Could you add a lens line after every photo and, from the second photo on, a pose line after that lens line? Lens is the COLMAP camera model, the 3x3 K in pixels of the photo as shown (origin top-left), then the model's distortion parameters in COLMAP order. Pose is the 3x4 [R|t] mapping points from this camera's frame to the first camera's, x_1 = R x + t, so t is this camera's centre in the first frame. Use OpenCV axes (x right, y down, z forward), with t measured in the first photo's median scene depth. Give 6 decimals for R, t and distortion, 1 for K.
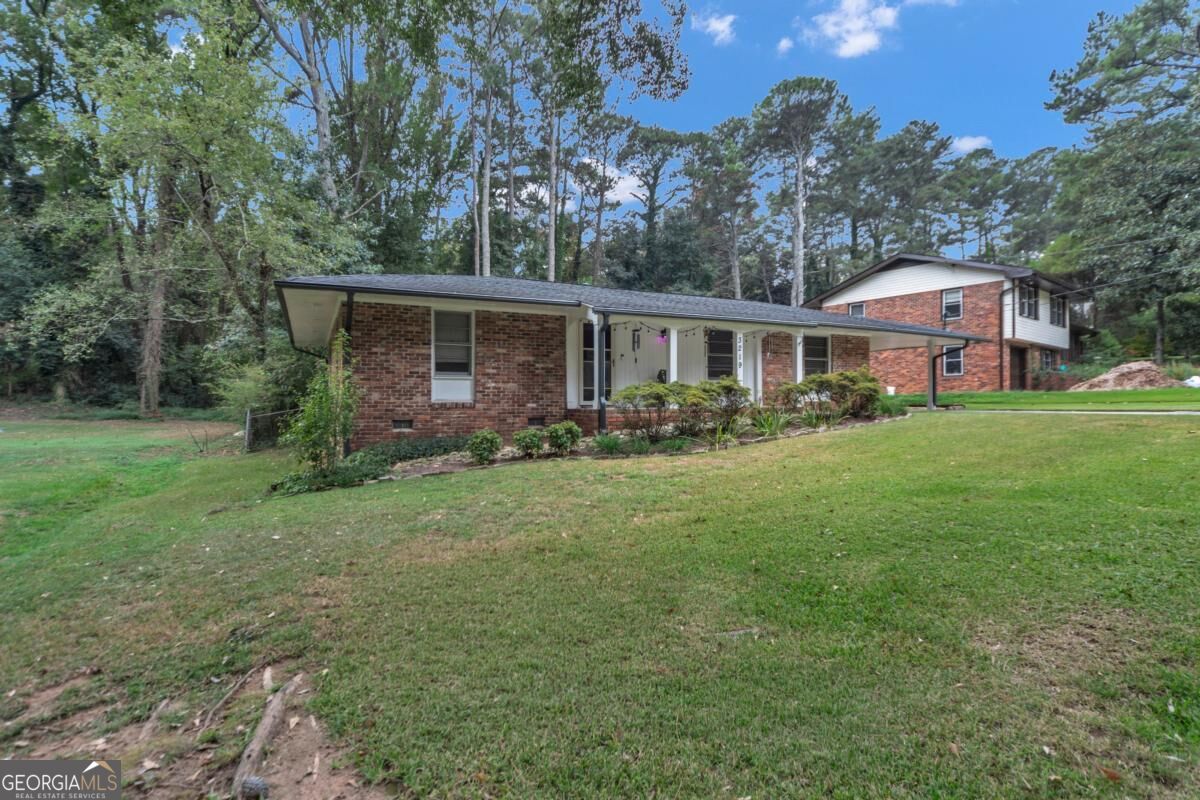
lens RADIAL K [[583.0, 0, 604.9], [0, 583.0, 400.4], [0, 0, 1]] dist [-0.000329, -0.000489]
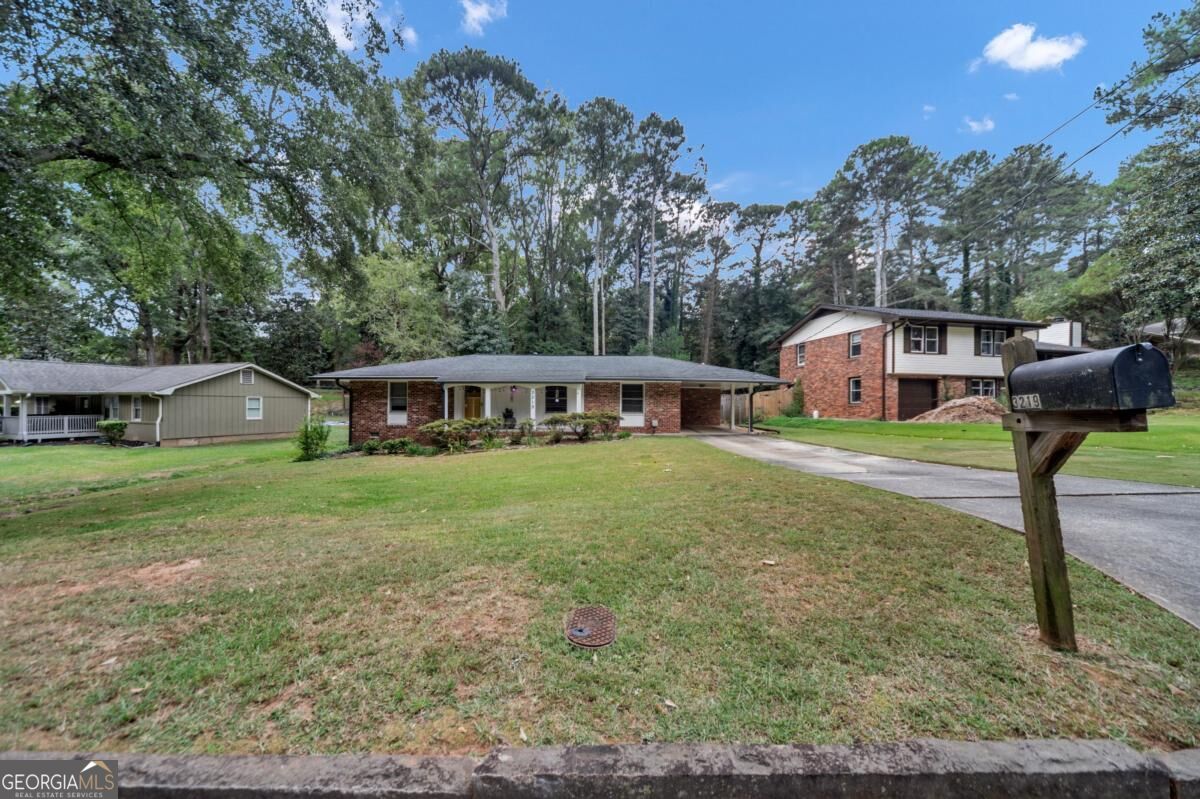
lens RADIAL K [[419.2, 0, 600.4], [0, 419.2, 405.2], [0, 0, 1]] dist [0.000025, 0.000013]
pose [[0.891684, 0.009018, -0.452569, 0.853855], [-0.008035, 0.999959, 0.004094, -0.062911], [0.452588, -0.000014, 0.891720, -0.027188]]
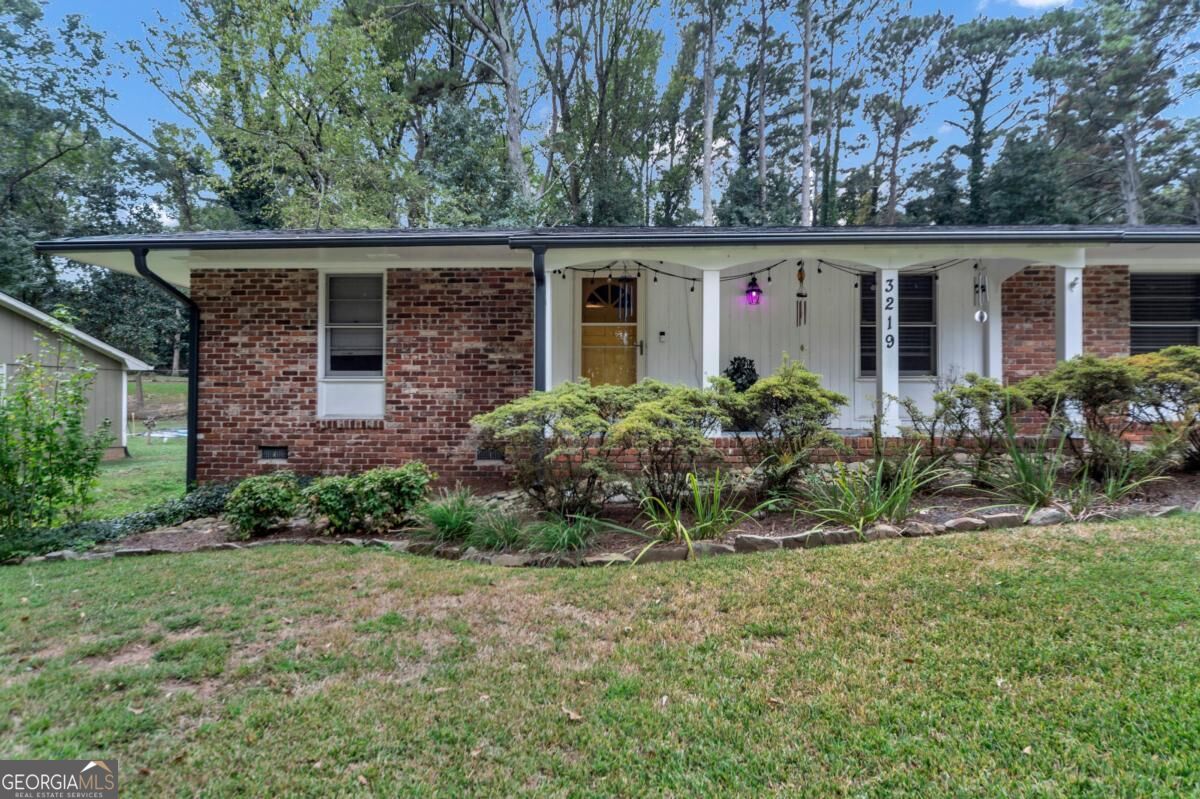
lens RADIAL K [[651.6, 0, 601.1], [0, 651.6, 405.4], [0, 0, 1]] dist [-0.001727, -0.001028]
pose [[0.880211, 0.003140, -0.474571, 0.237076], [-0.003300, 0.999994, 0.000495, -0.010006], [0.474570, 0.001131, 0.880217, 0.398714]]
